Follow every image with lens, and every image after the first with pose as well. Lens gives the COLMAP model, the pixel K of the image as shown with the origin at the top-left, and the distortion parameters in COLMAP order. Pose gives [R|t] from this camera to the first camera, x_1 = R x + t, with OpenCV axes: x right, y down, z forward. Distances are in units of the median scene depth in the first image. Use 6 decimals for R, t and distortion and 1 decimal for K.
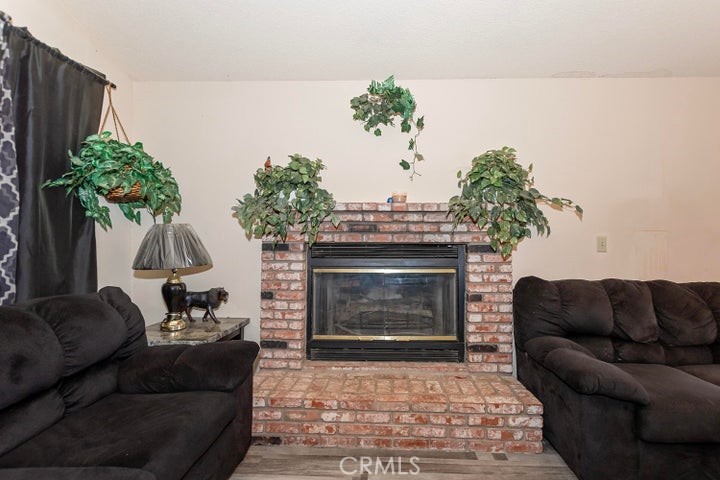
lens RADIAL K [[337.4, 0, 375.7], [0, 337.4, 243.4], [0, 0, 1]] dist [0.000423, 0.000001]
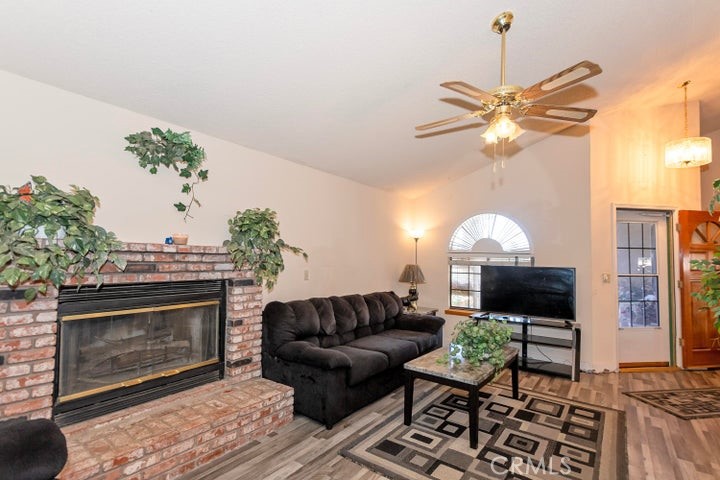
lens RADIAL K [[352.4, 0, 360.1], [0, 352.4, 243.8], [0, 0, 1]] dist [-0.000041, -0.001909]
pose [[0.557639, 0.035951, 0.829305, -0.539795], [-0.022545, 0.999349, -0.028162, -0.102895], [-0.829778, -0.002992, 0.558086, -0.094936]]
